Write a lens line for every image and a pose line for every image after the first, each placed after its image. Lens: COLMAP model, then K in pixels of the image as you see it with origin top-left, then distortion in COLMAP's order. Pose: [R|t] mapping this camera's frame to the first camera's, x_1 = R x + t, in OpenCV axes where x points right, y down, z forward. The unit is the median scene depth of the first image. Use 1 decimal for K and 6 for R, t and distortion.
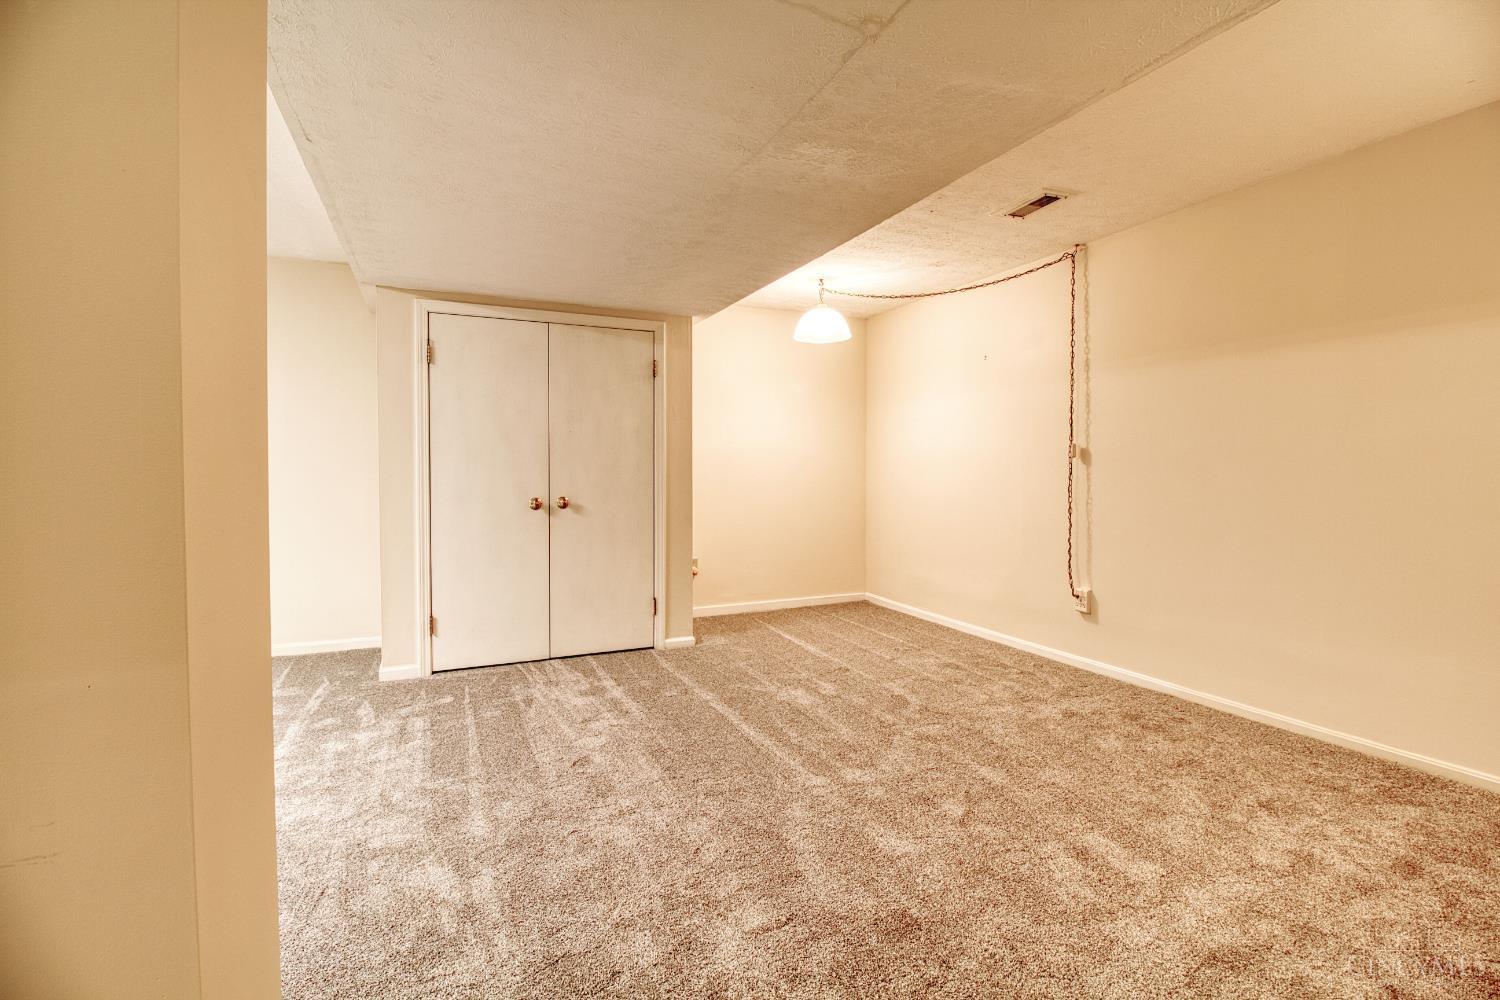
lens RADIAL K [[695.5, 0, 741.5], [0, 695.5, 489.7], [0, 0, 1]] dist [0.000046, -0.010799]
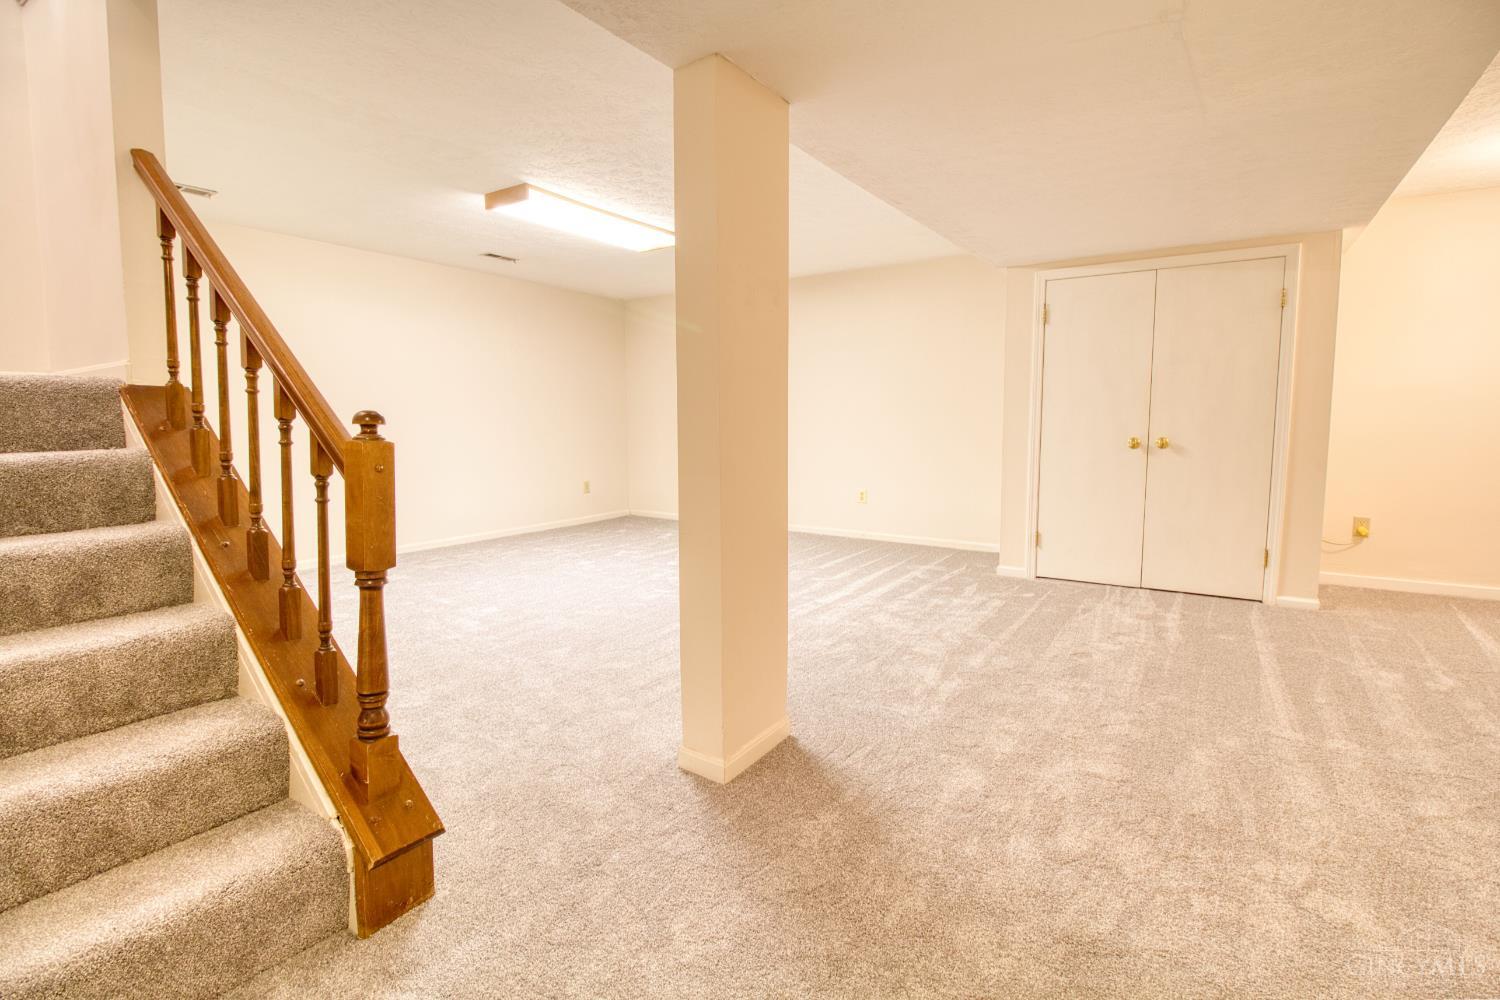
lens RADIAL K [[695.5, 0, 741.5], [0, 695.5, 489.7], [0, 0, 1]] dist [0.000046, -0.010799]
pose [[0.516151, 0.085588, -0.852211, 0.410980], [-0.016638, 0.995809, 0.089932, 0.006856], [0.856336, -0.032240, 0.515412, -0.105174]]
